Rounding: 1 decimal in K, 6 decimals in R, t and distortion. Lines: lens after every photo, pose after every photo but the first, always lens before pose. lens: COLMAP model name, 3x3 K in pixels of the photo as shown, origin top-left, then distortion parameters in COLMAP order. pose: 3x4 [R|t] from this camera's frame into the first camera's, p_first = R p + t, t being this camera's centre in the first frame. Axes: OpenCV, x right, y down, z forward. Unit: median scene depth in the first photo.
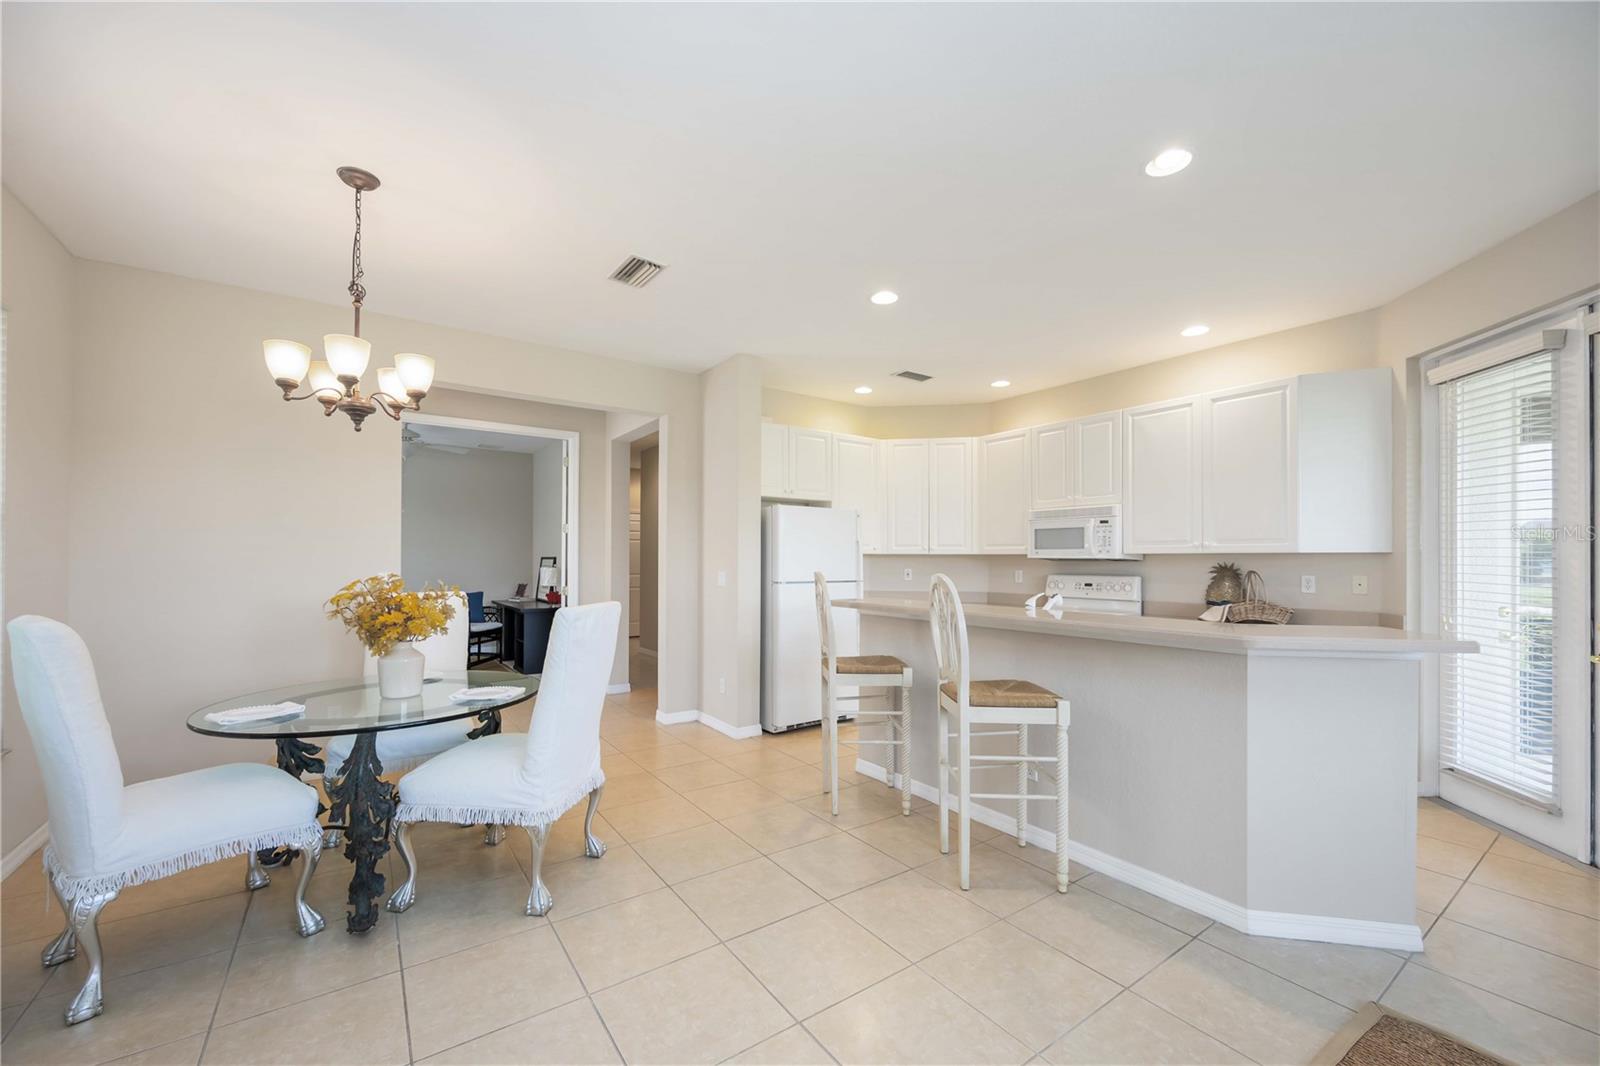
lens RADIAL K [[642.9, 0, 794.6], [0, 642.9, 550.9], [0, 0, 1]] dist [0.009829, -0.000117]
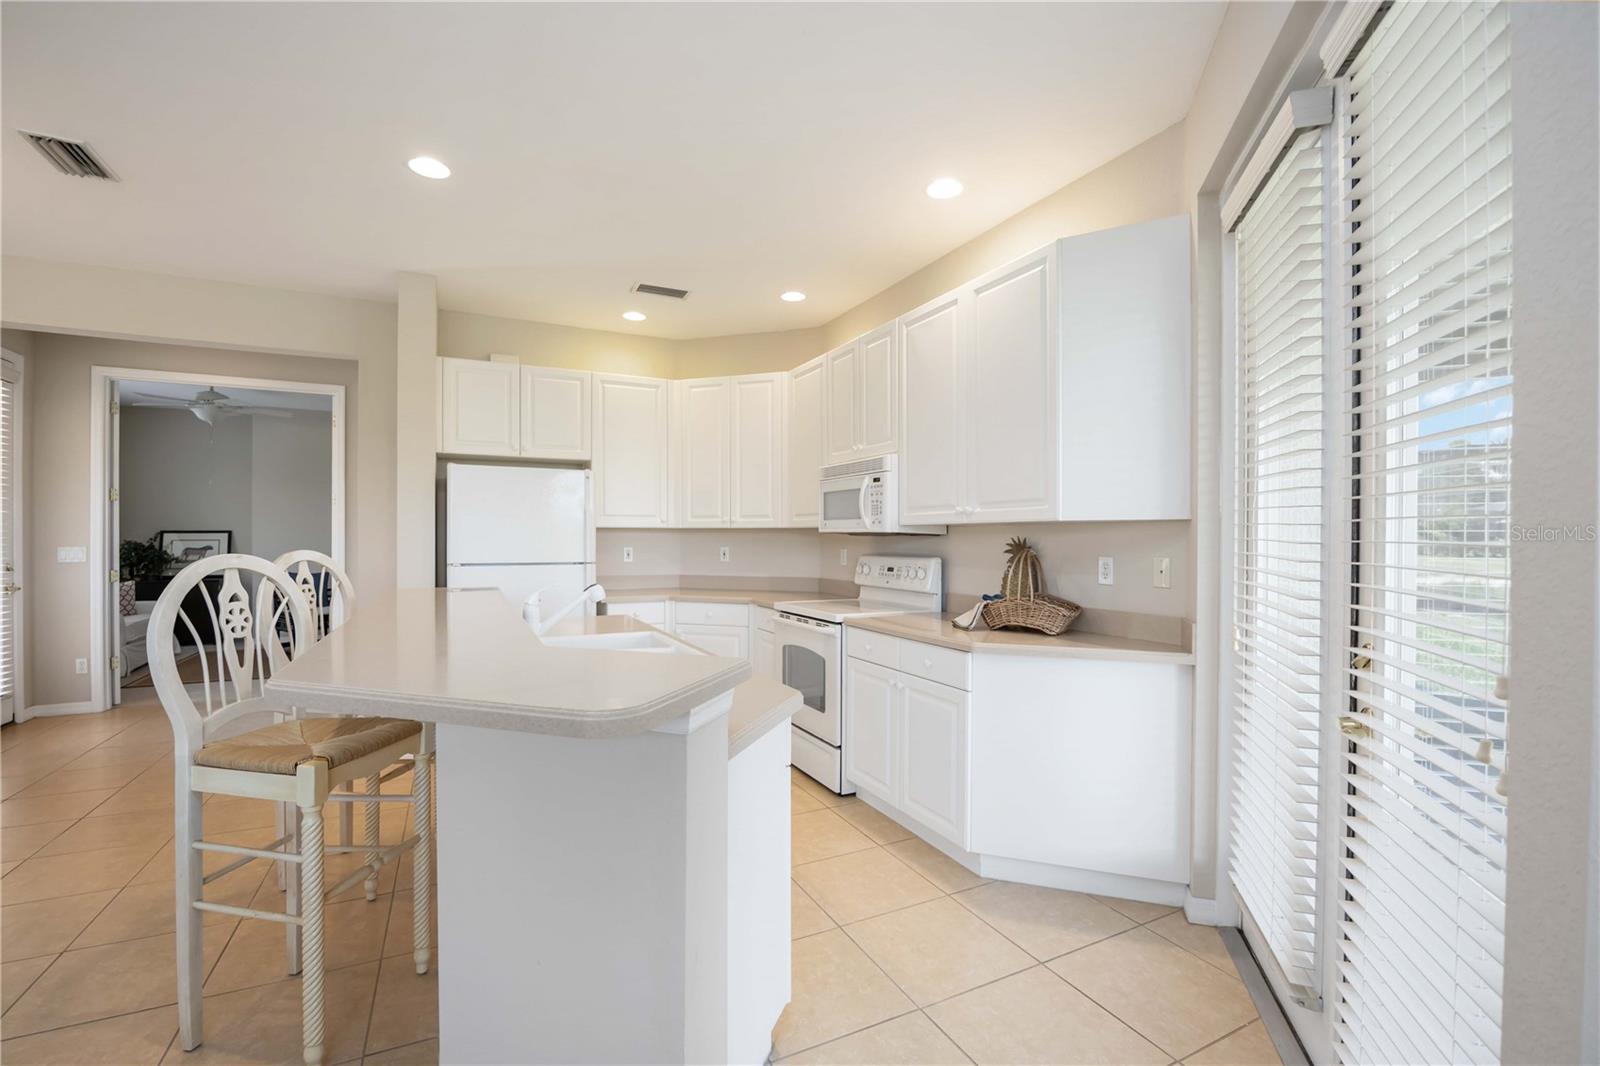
lens RADIAL K [[709.1, 0, 800.0], [0, 709.1, 533.0], [0, 0, 1]] dist [-0.000629, -0.000134]
pose [[0.986189, -0.002855, -0.165597, 0.593406], [0.004004, 0.999970, 0.006602, 0.008277], [0.165573, -0.007174, 0.986171, 0.255143]]
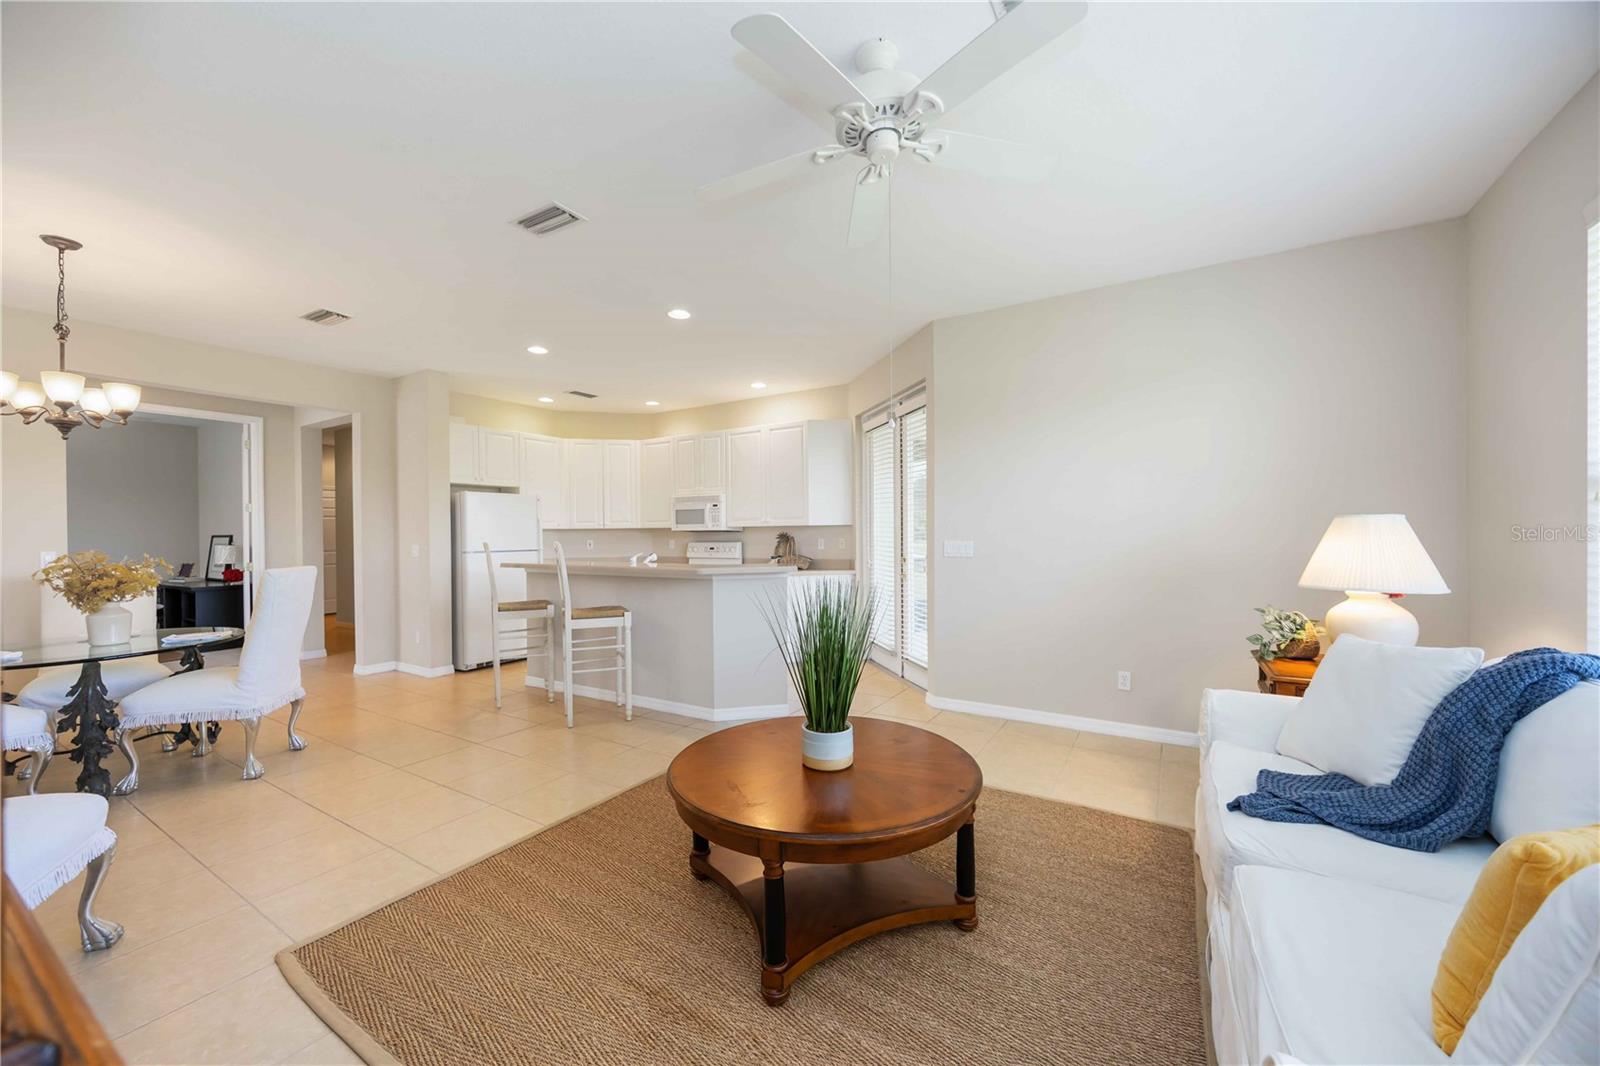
lens RADIAL K [[630.5, 0, 800.0], [0, 630.5, 533.0], [0, 0, 1]] dist [0.014245, -0.004144]
pose [[0.923375, -0.013919, 0.383646, 0.117604], [0.008202, 0.999830, 0.016534, -0.004866], [-0.383811, -0.012120, 0.923332, -0.464371]]
